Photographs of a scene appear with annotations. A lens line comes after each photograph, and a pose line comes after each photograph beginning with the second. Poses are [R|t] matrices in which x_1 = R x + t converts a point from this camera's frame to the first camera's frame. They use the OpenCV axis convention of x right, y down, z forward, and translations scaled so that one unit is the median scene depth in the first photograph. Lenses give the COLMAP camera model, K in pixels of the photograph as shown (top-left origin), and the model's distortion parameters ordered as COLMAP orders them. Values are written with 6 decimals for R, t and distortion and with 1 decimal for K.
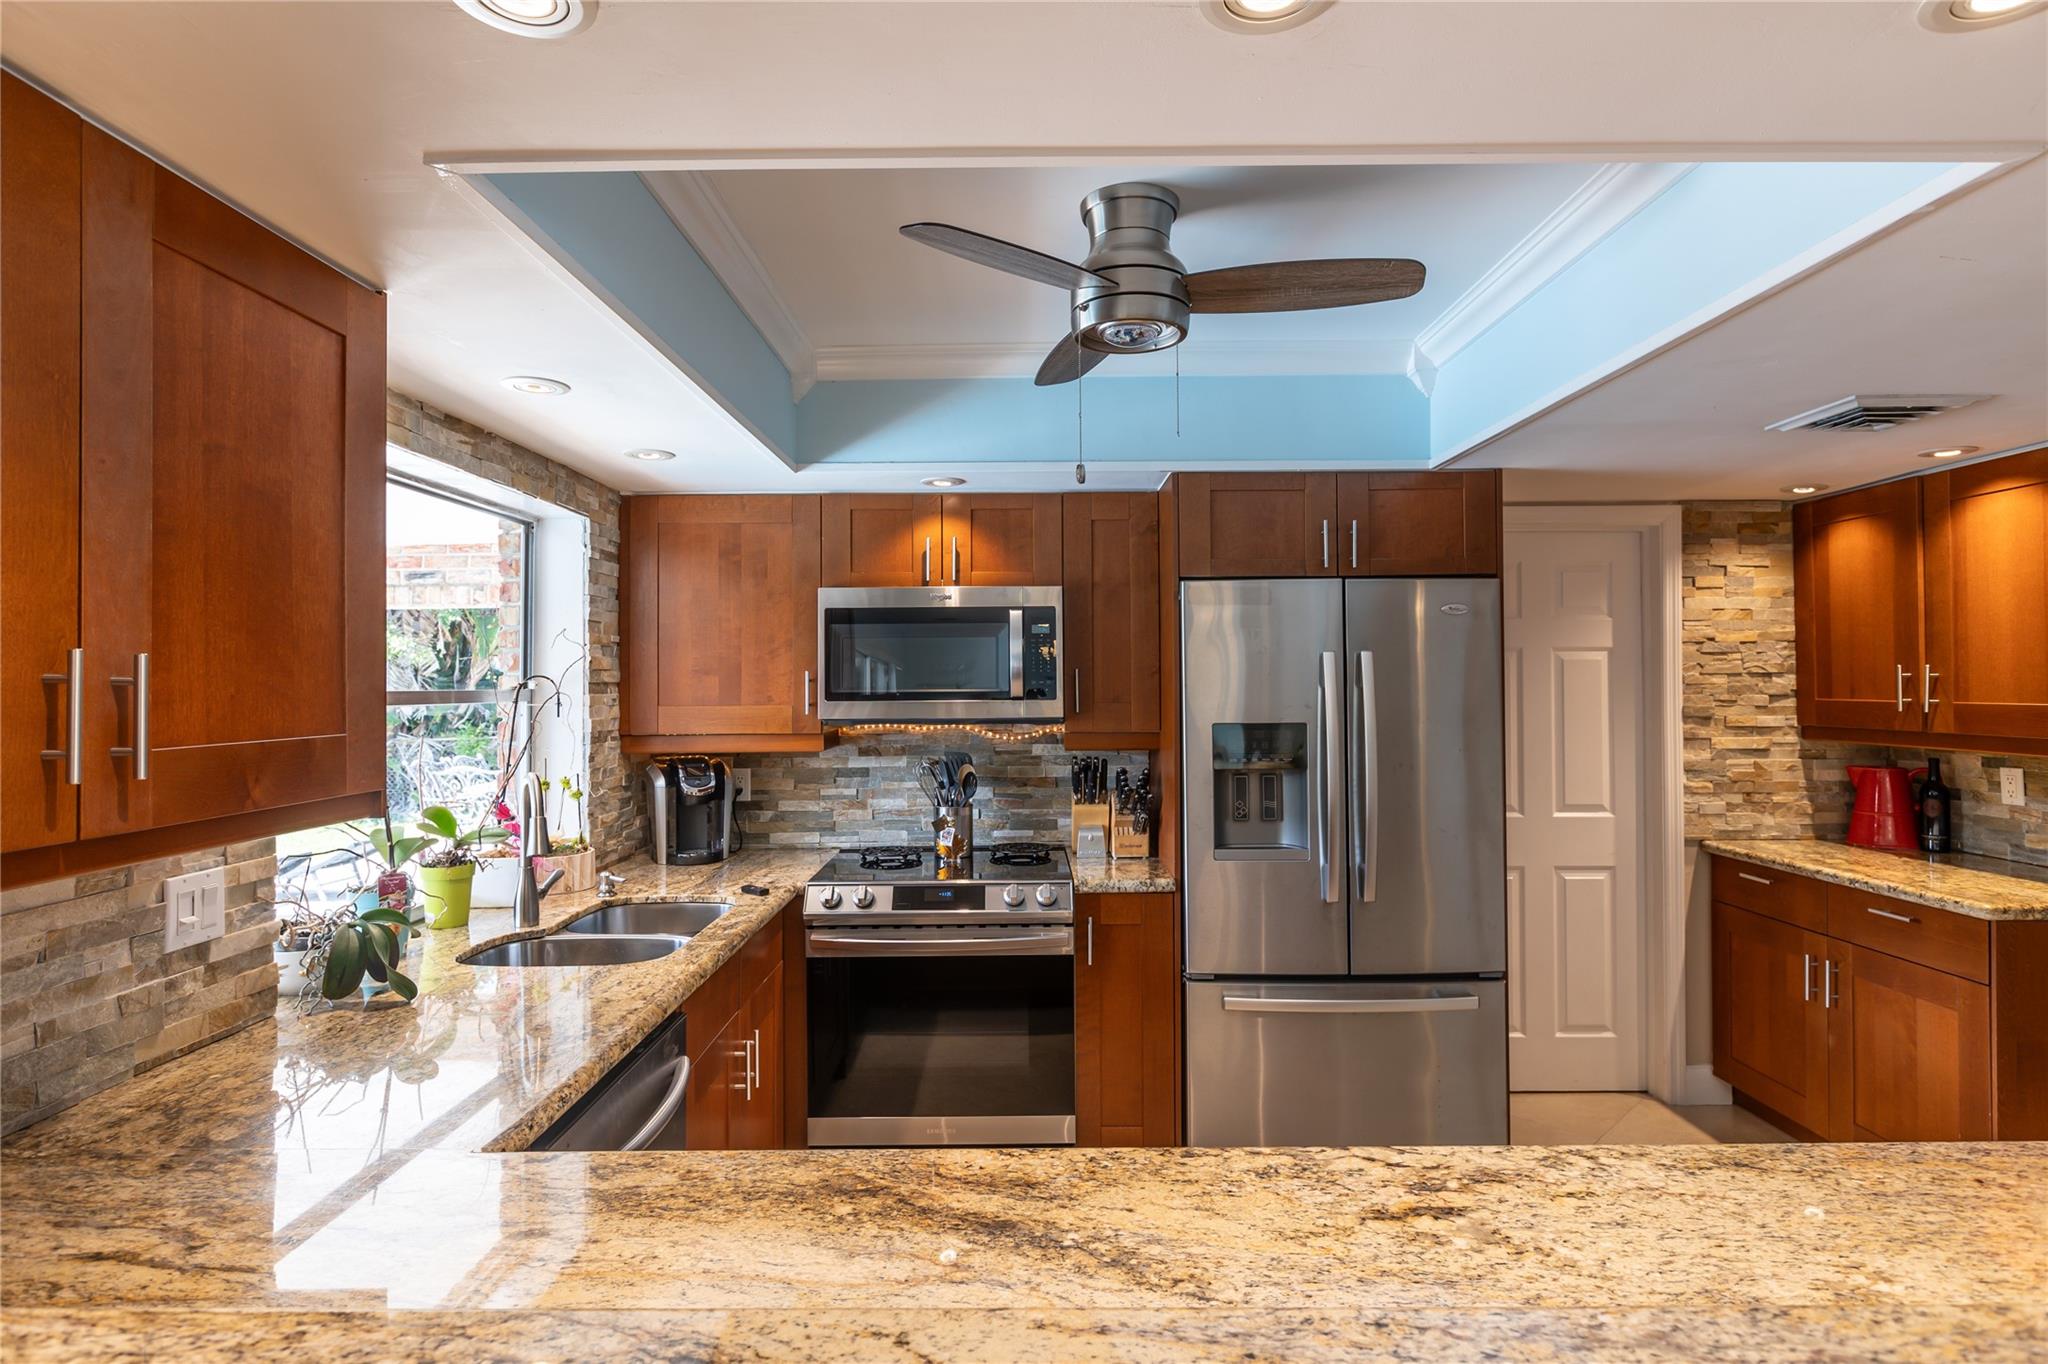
lens RADIAL K [[1077.0, 0, 1016.3], [0, 1077.0, 669.1], [0, 0, 1]] dist [-0.001160, -0.001117]
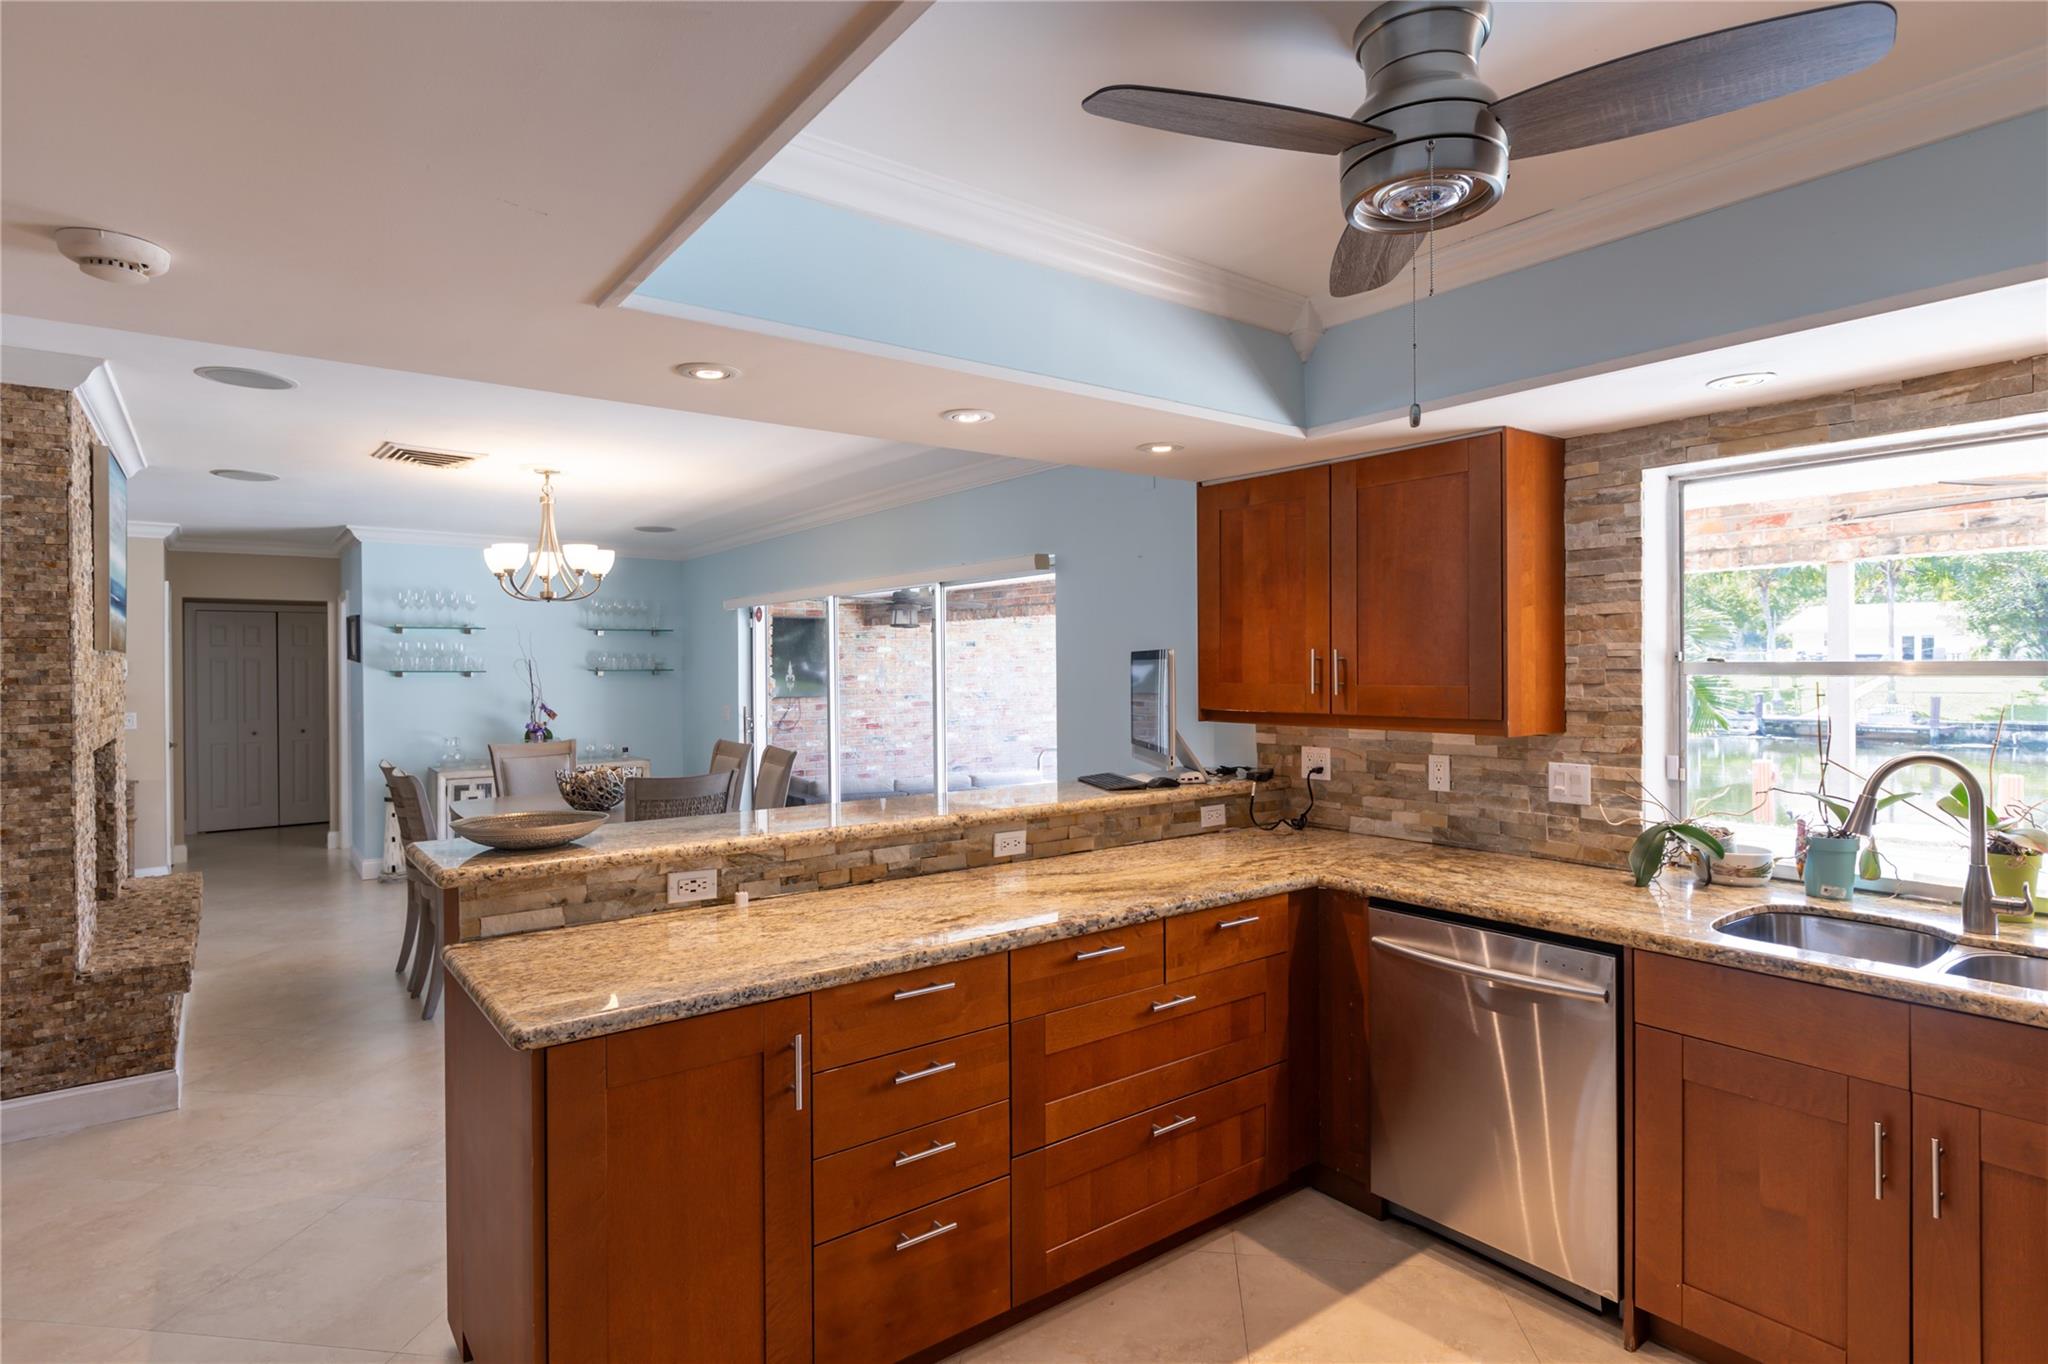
lens RADIAL K [[1050.9, 0, 1032.0], [0, 1050.9, 671.8], [0, 0, 1]] dist [0.011468, -0.005674]
pose [[-0.788930, 0.016219, -0.614269, 0.482585], [0.020634, 0.999787, -0.000102, 0.008637], [0.614137, -0.012756, -0.789097, 0.871954]]
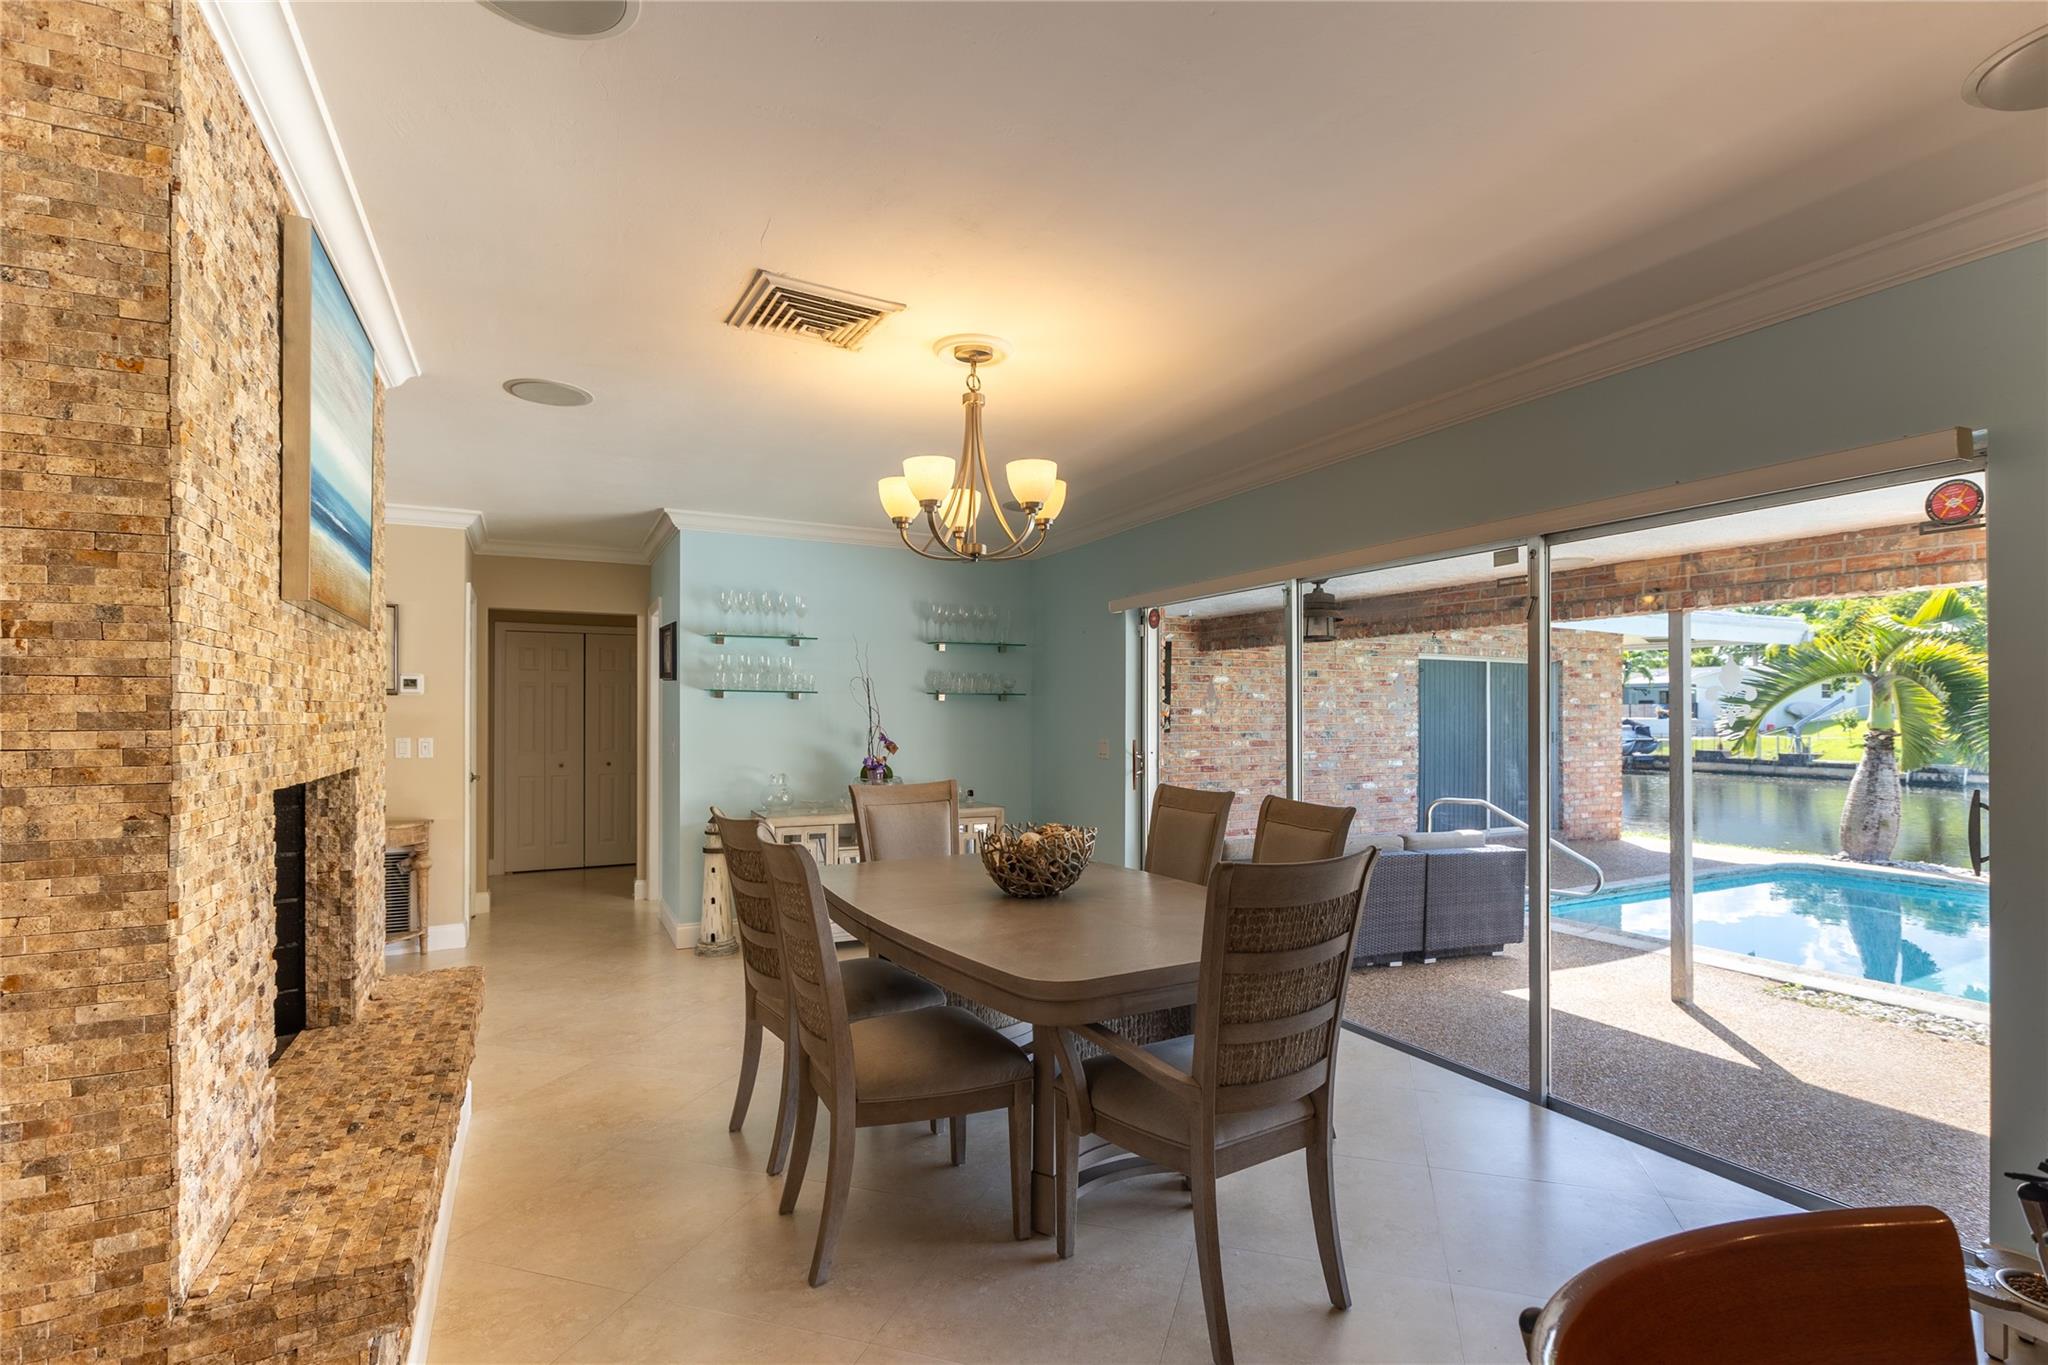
lens RADIAL K [[973.4, 0, 1035.2], [0, 973.4, 710.0], [0, 0, 1]] dist [0.002111, -0.000667]
pose [[-0.888879, 0.005566, -0.458109, 0.454128], [0.013020, 0.999829, -0.013115, 0.038376], [0.457958, -0.017622, -0.888799, 0.089928]]
